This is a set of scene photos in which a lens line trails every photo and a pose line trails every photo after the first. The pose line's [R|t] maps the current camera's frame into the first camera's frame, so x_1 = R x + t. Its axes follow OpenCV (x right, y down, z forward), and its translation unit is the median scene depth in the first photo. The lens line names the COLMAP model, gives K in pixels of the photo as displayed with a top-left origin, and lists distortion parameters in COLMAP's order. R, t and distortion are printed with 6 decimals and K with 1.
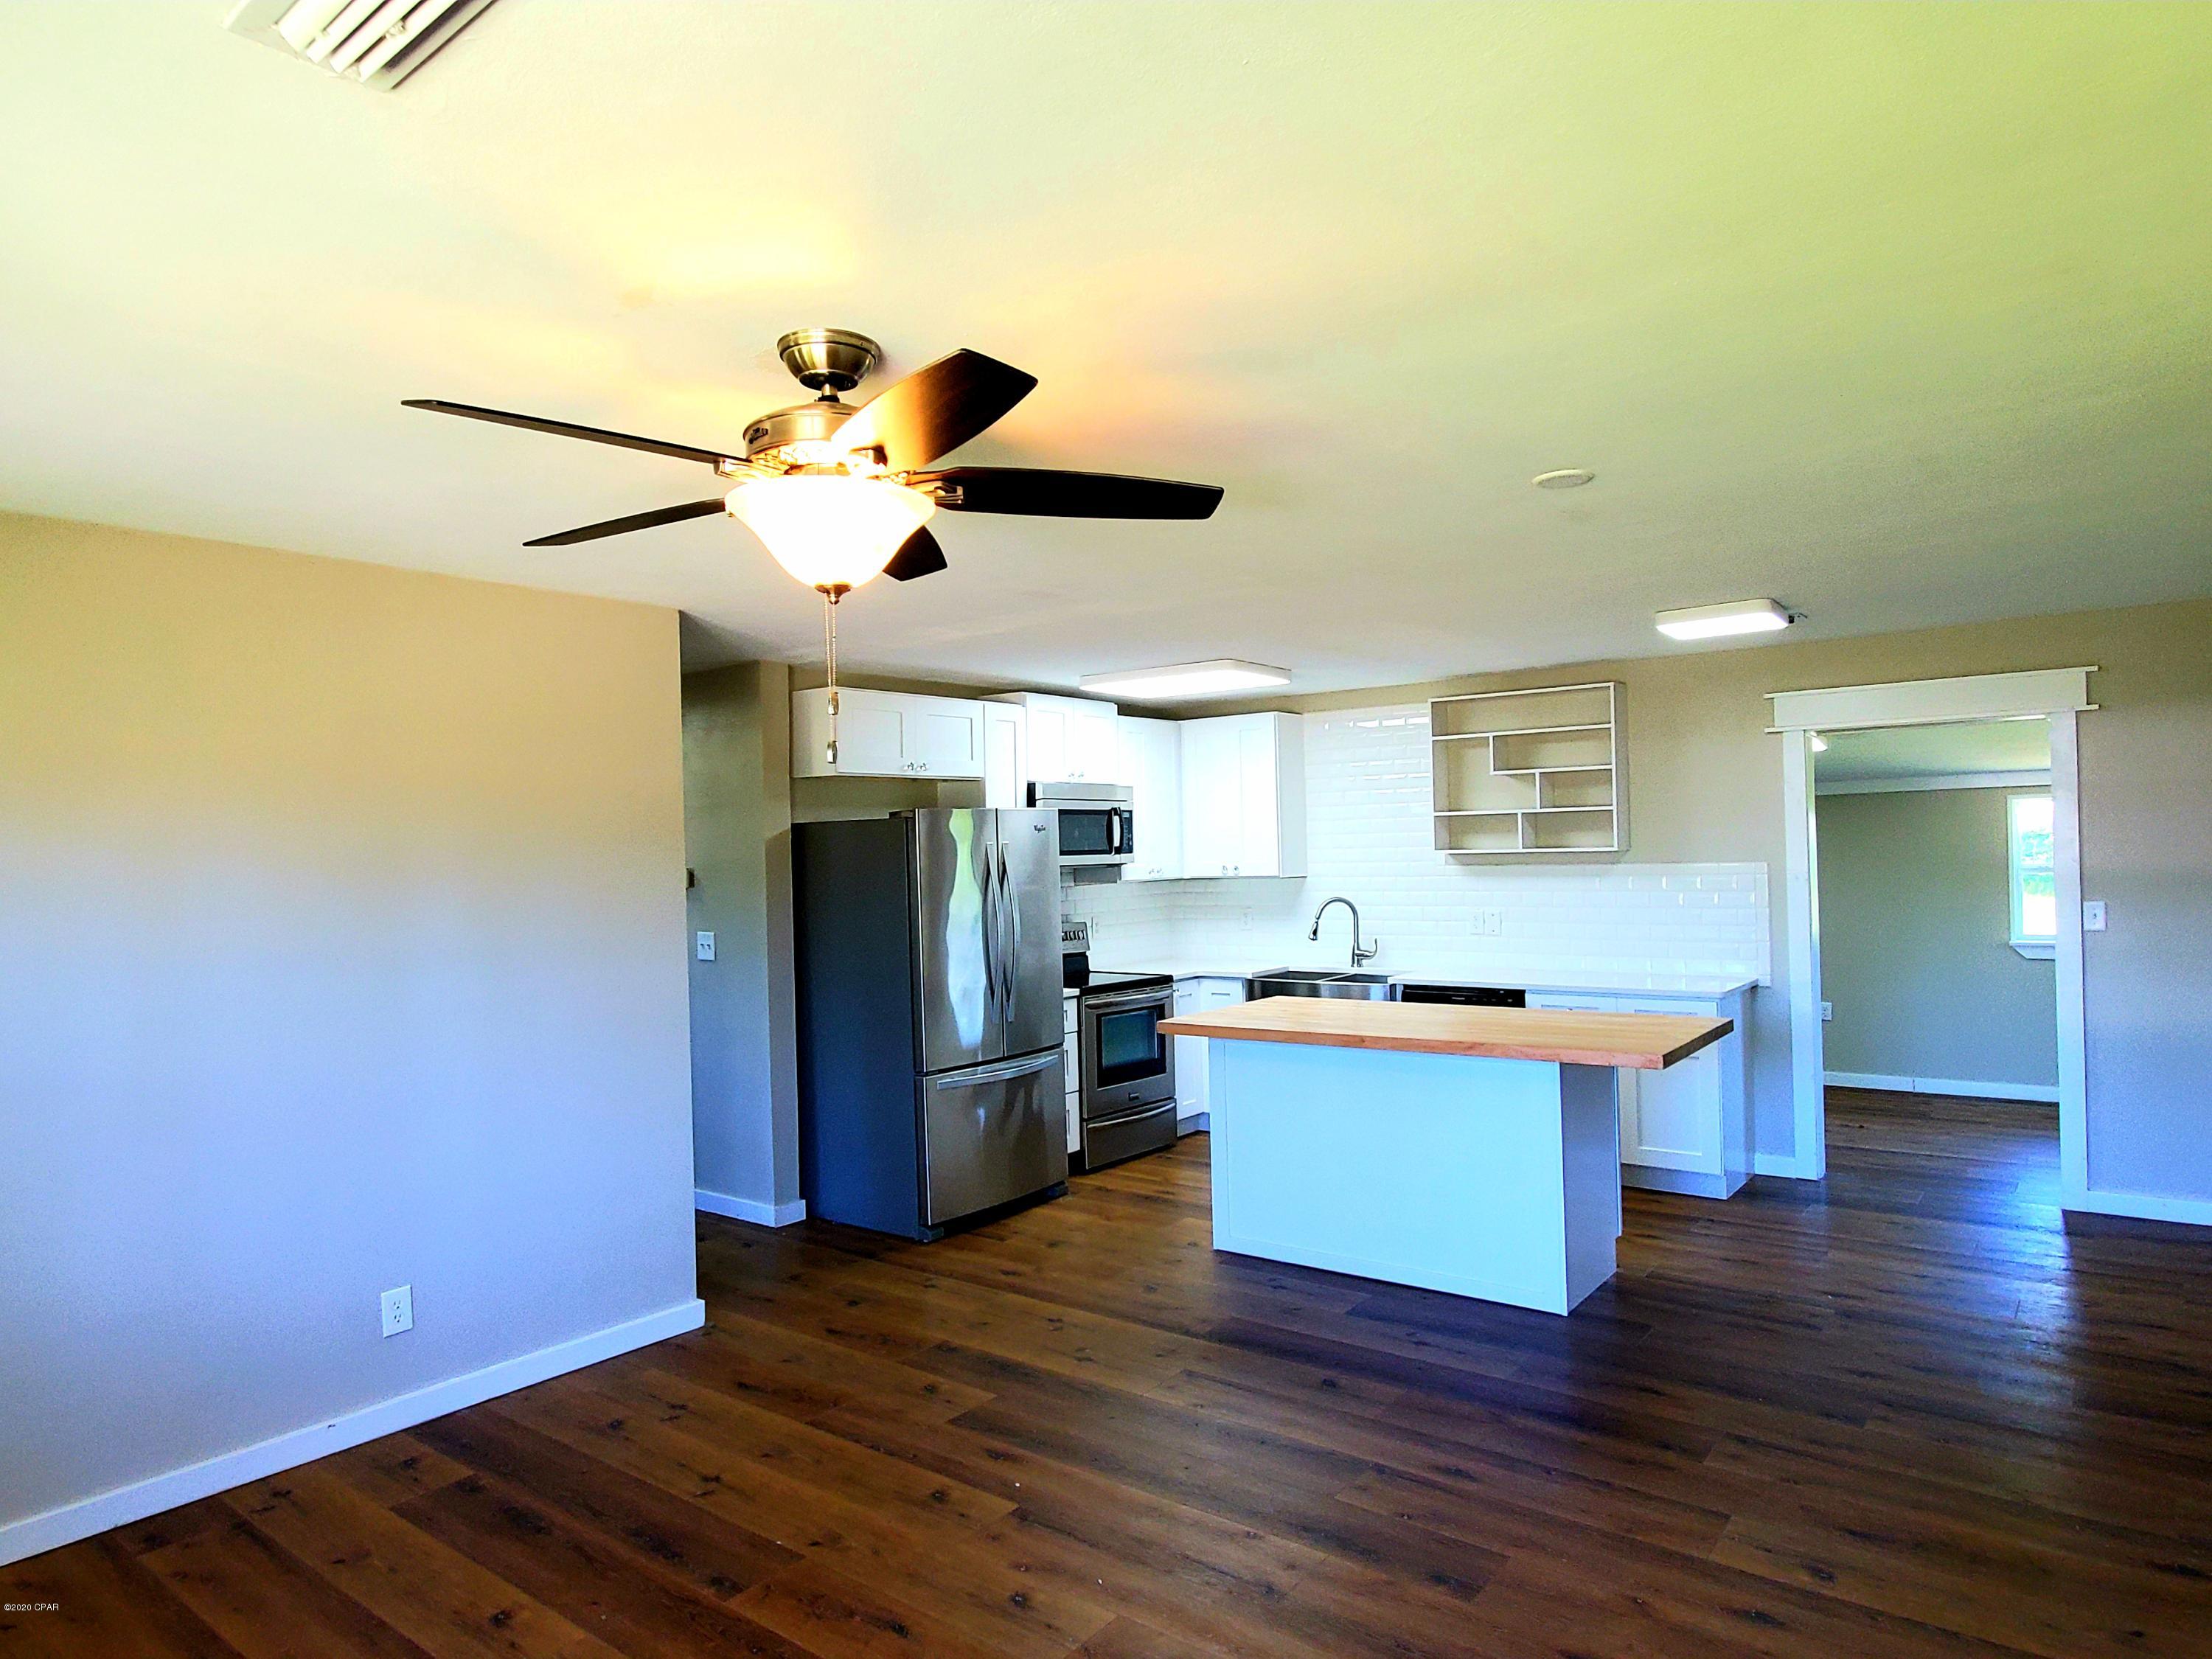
lens RADIAL K [[1325.7, 0, 1093.8], [0, 1325.7, 841.1], [0, 0, 1]] dist [-0.004071, -0.001864]
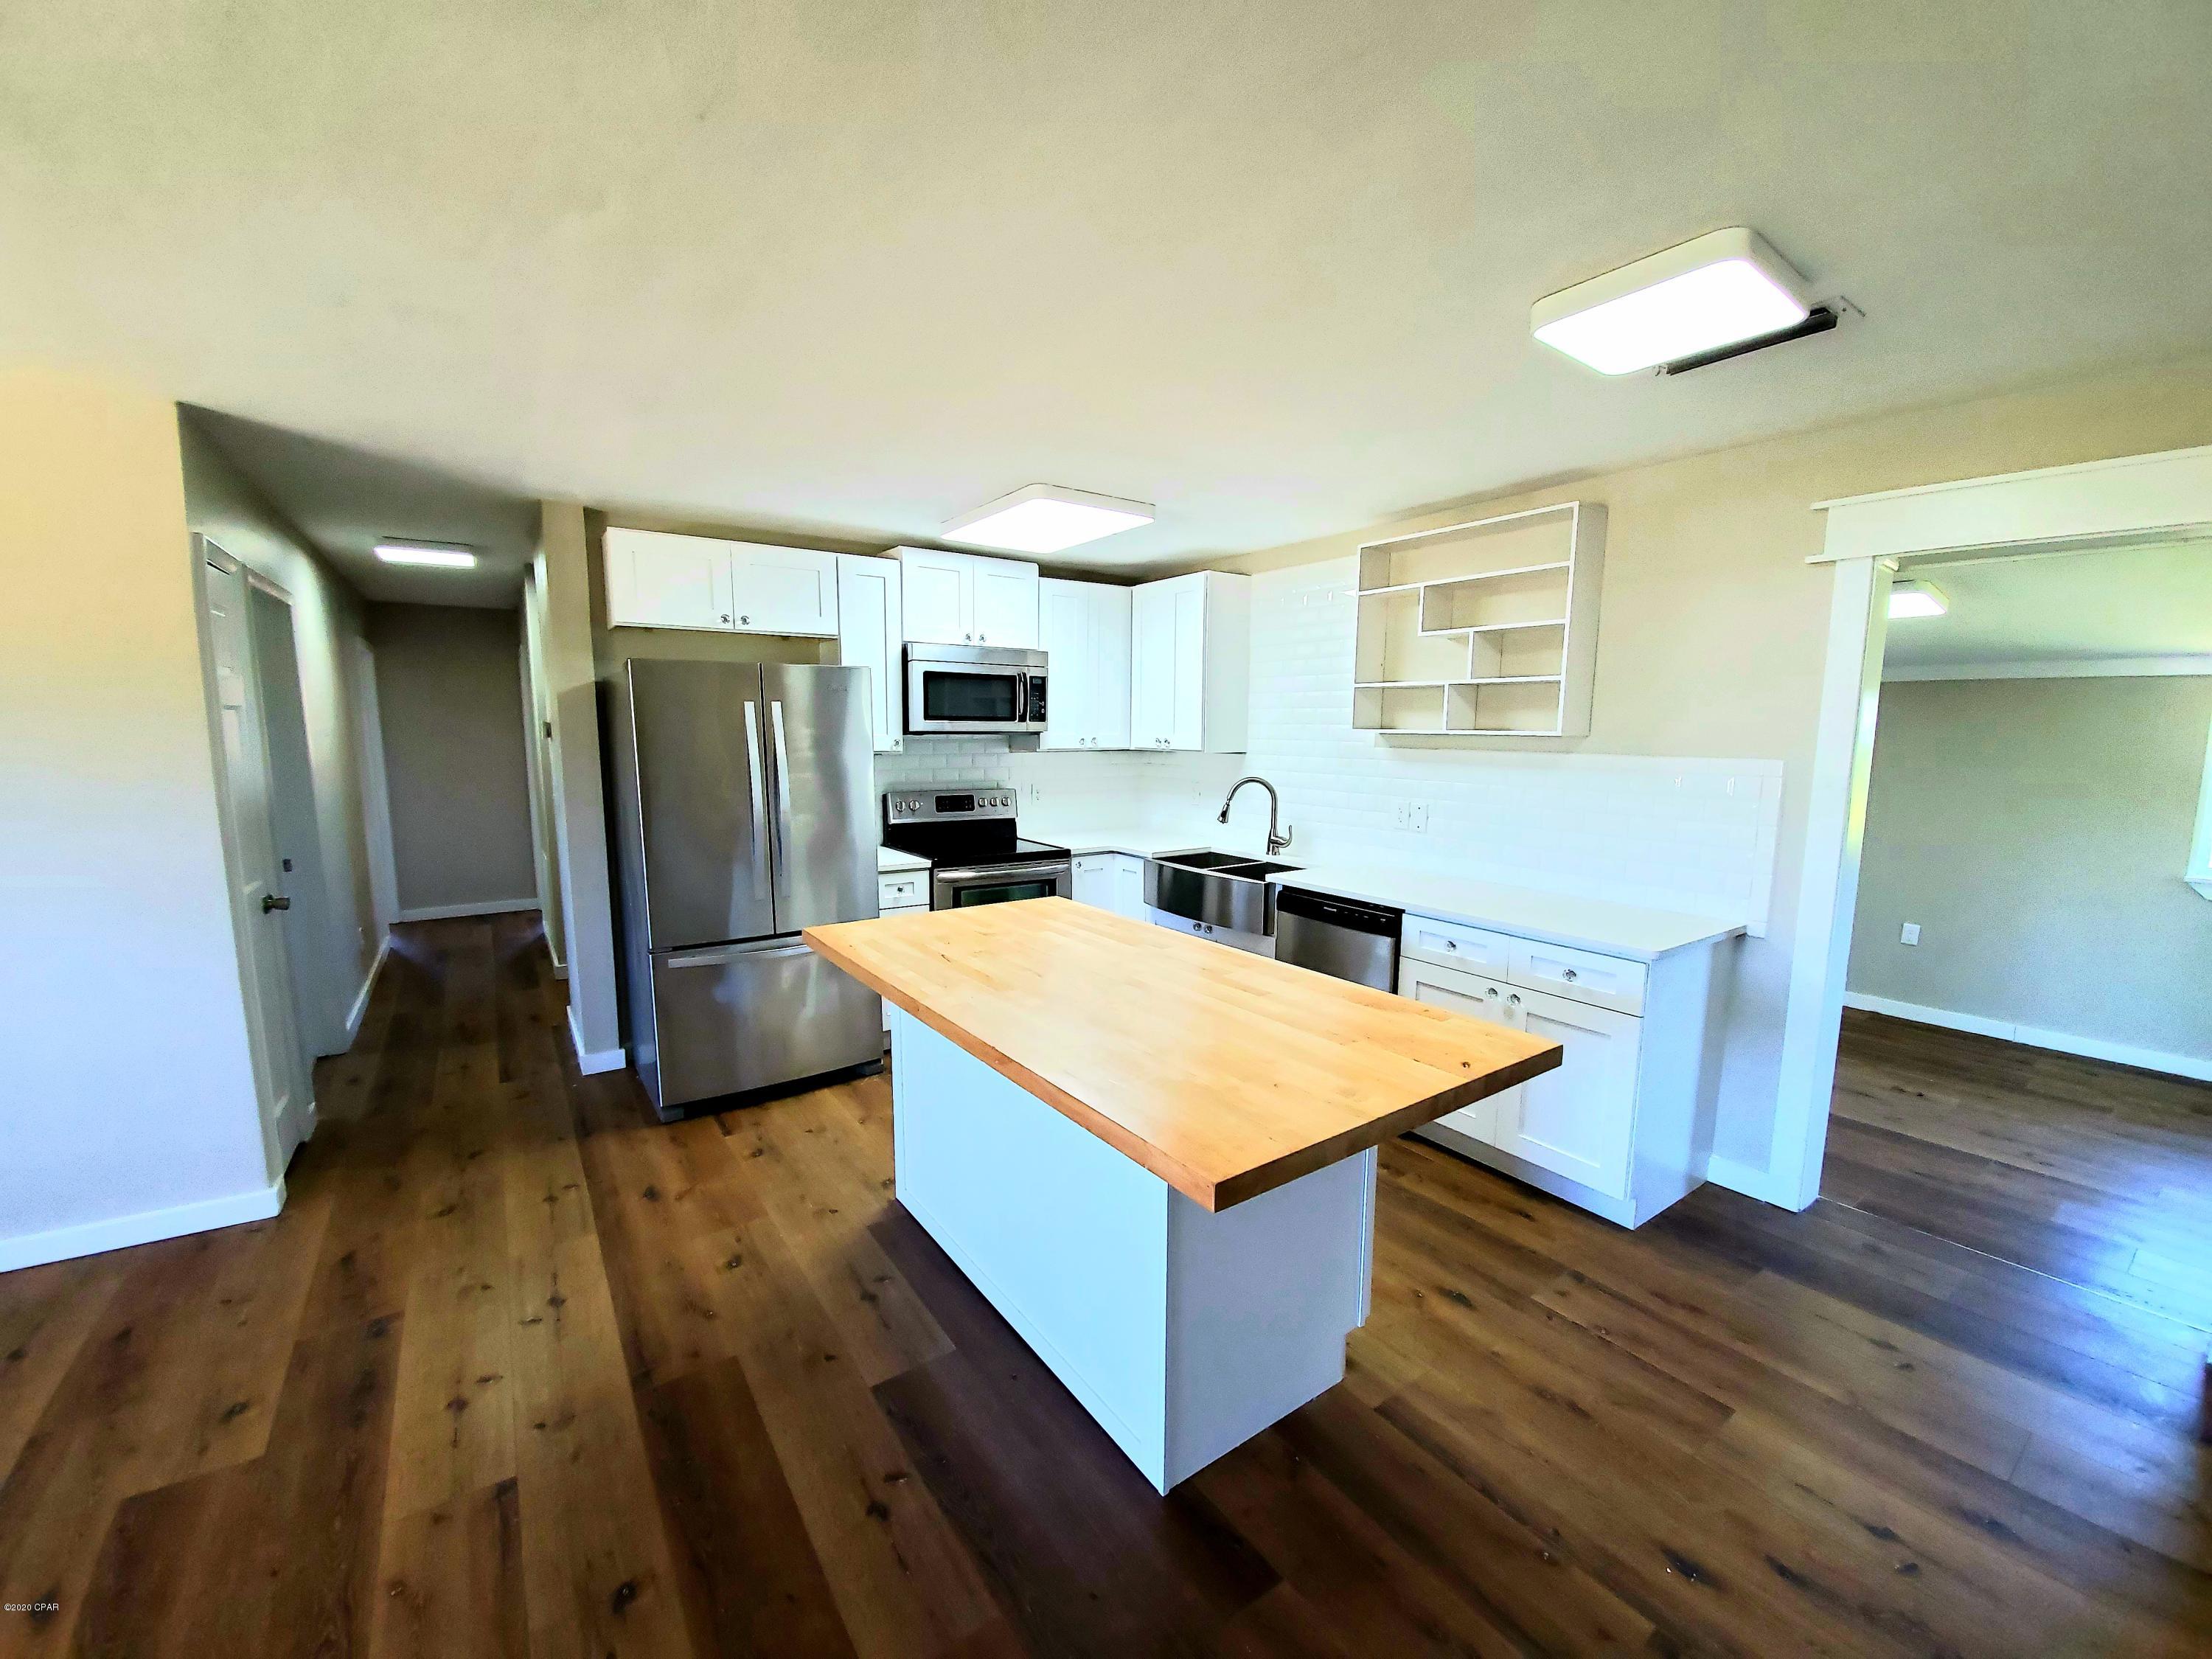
lens RADIAL K [[881.0, 0, 1098.1], [0, 881.0, 836.3], [0, 0, 1]] dist [0.001411, 0.000013]
pose [[0.955189, 0.068268, -0.288018, 0.274632], [-0.028445, 0.989707, 0.140251, 0.000846], [0.294628, -0.125773, 0.947299, 0.415142]]
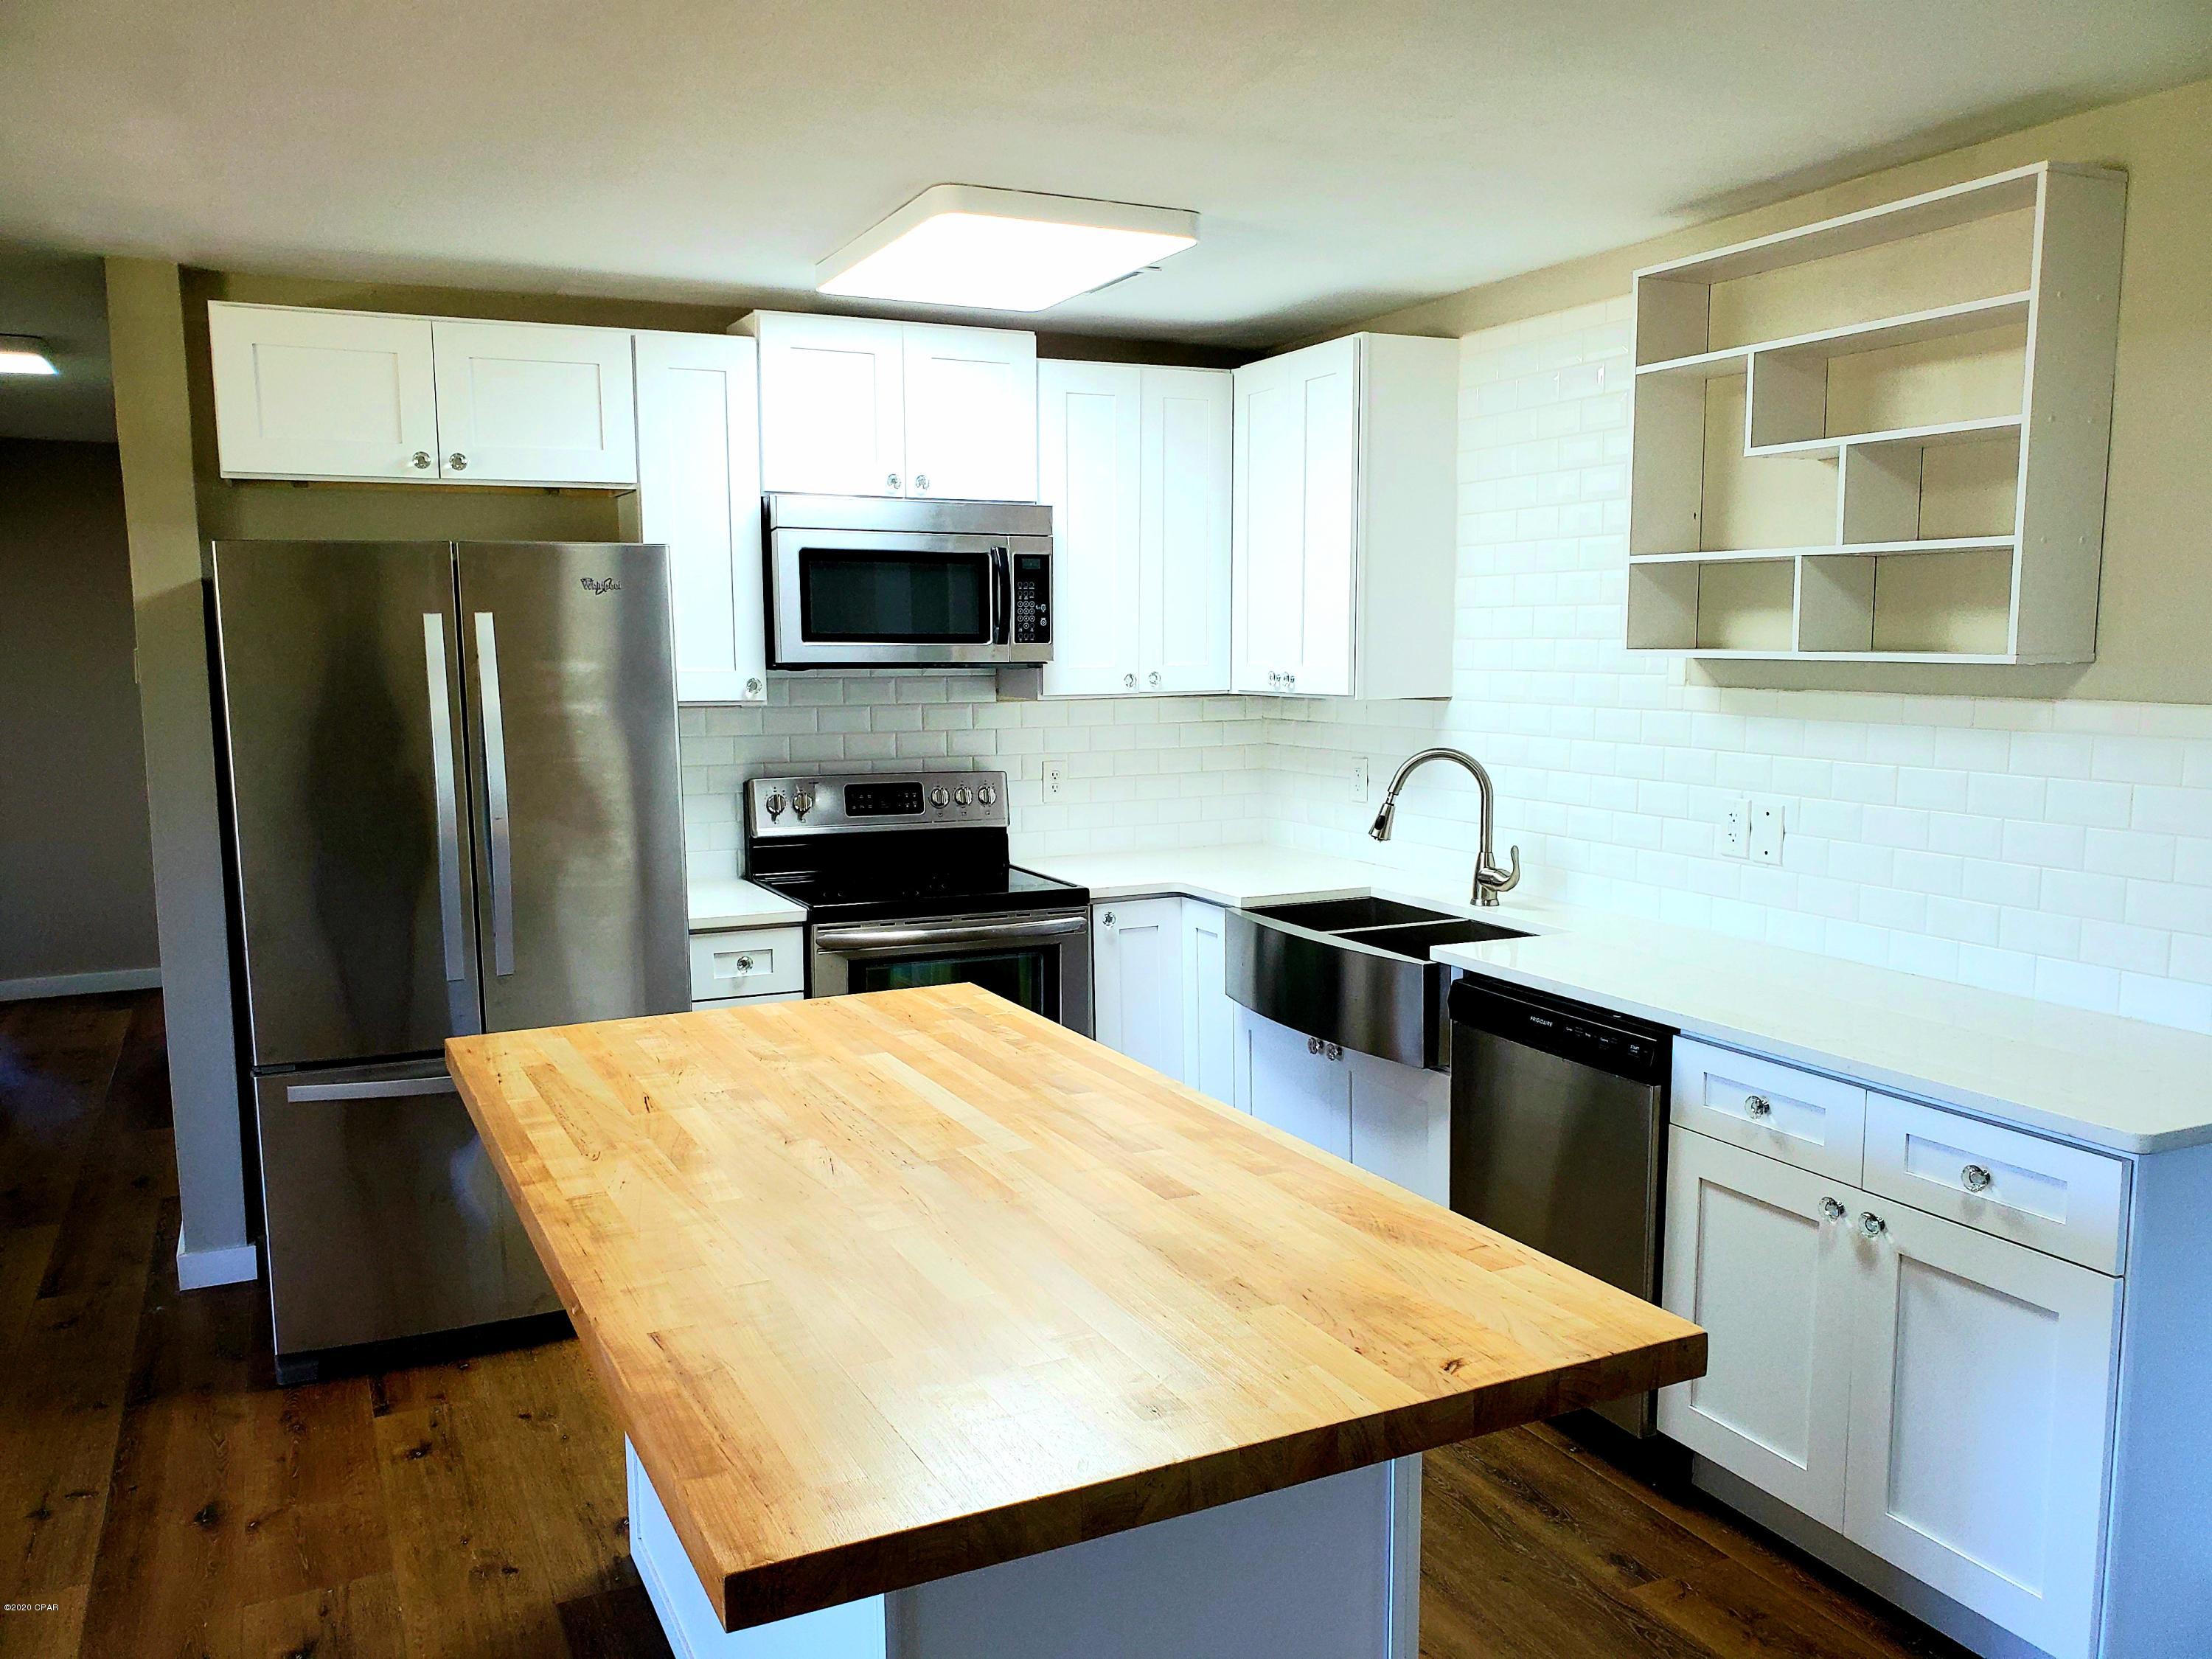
lens RADIAL K [[1724.4, 0, 1102.0], [0, 1724.4, 846.9], [0, 0, 1]] dist [0.024118, -0.000512]
pose [[0.896926, 0.074244, -0.435904, 0.358270], [-0.013700, 0.989996, 0.140428, -0.005661], [0.441969, -0.119982, 0.888970, 0.449499]]
